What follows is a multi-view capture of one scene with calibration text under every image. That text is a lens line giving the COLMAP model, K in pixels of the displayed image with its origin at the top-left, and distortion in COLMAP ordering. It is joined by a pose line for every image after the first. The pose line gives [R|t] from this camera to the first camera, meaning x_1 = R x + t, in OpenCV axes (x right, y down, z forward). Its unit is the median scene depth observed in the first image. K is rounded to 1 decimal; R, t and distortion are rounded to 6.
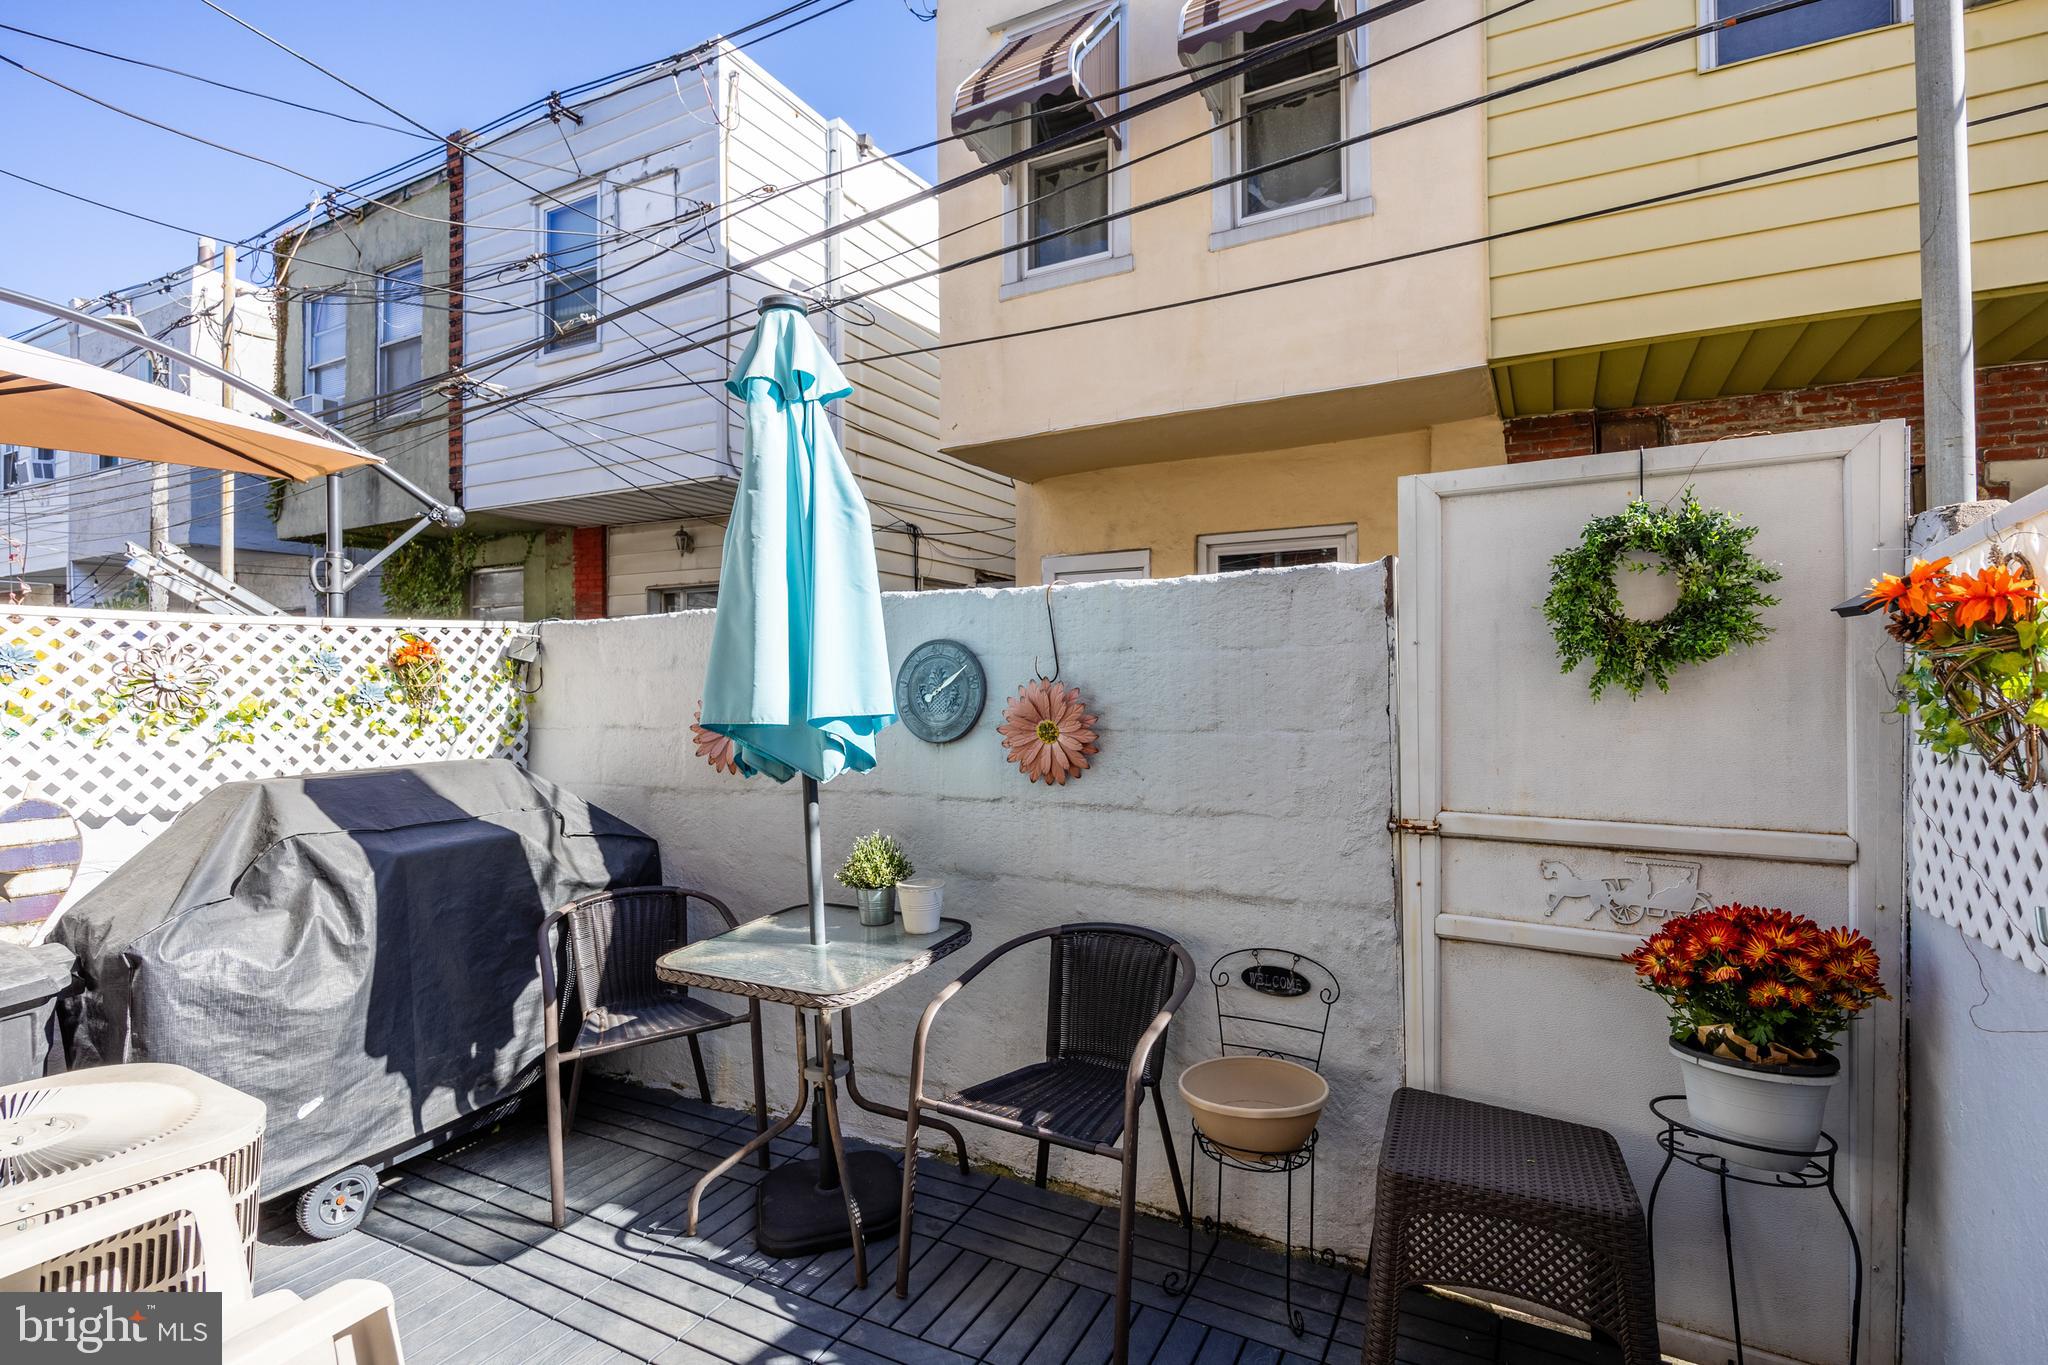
lens RADIAL K [[967.7, 0, 1015.8], [0, 967.7, 674.1], [0, 0, 1]] dist [-0.008615, -0.000933]
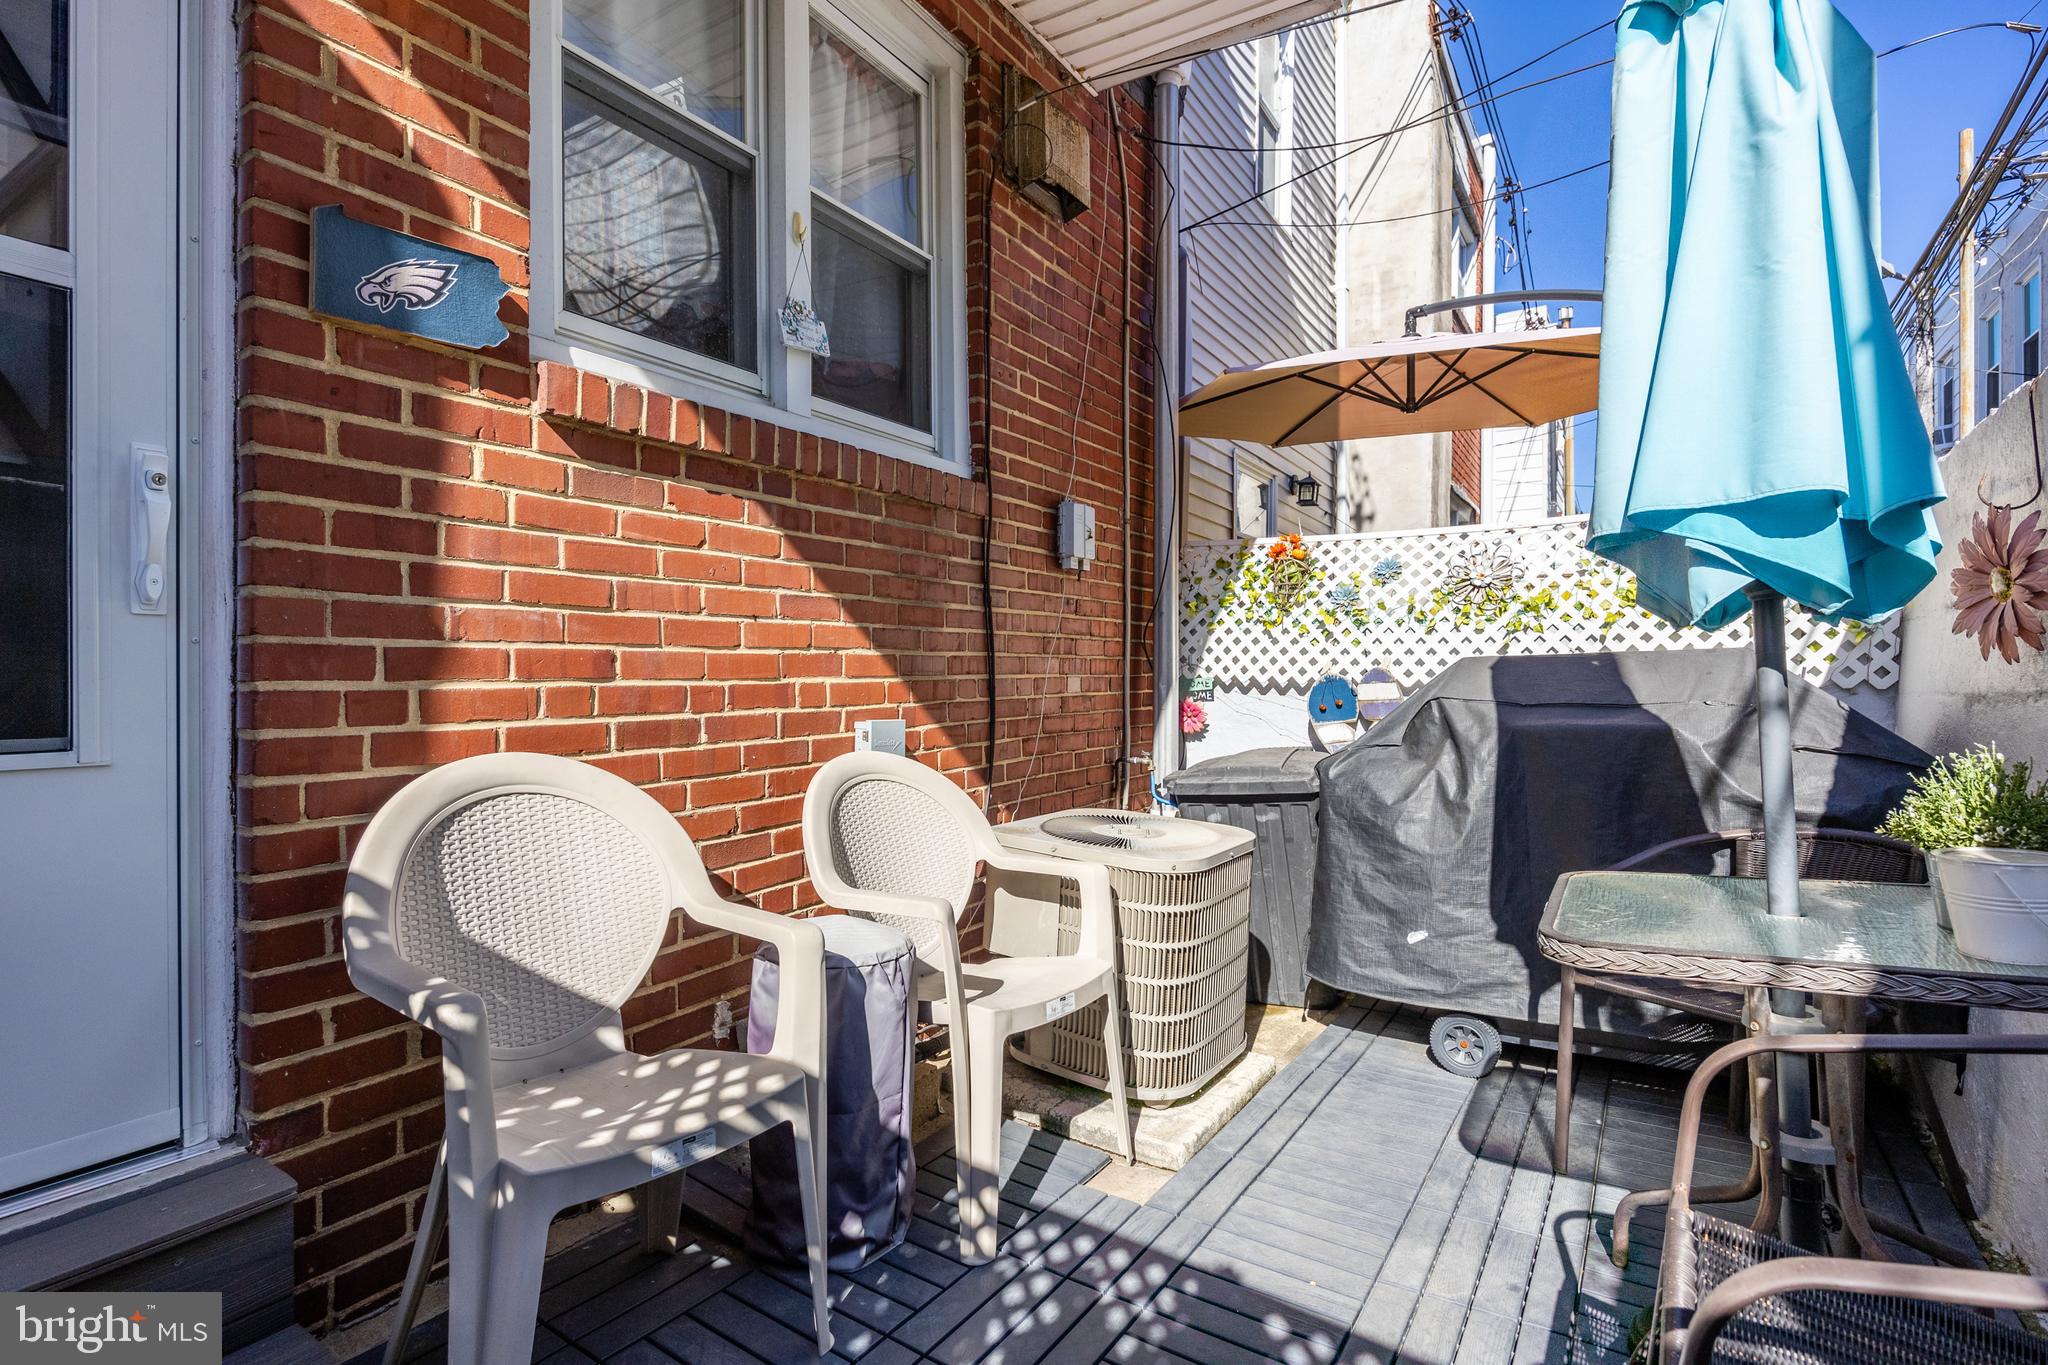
lens RADIAL K [[967.7, 0, 1015.8], [0, 967.7, 674.1], [0, 0, 1]] dist [-0.008615, -0.000933]
pose [[-0.082349, 0.005004, -0.996591, 0.376192], [0.012186, 0.999918, 0.004014, 0.119806], [0.996529, -0.011814, -0.082403, 0.558749]]
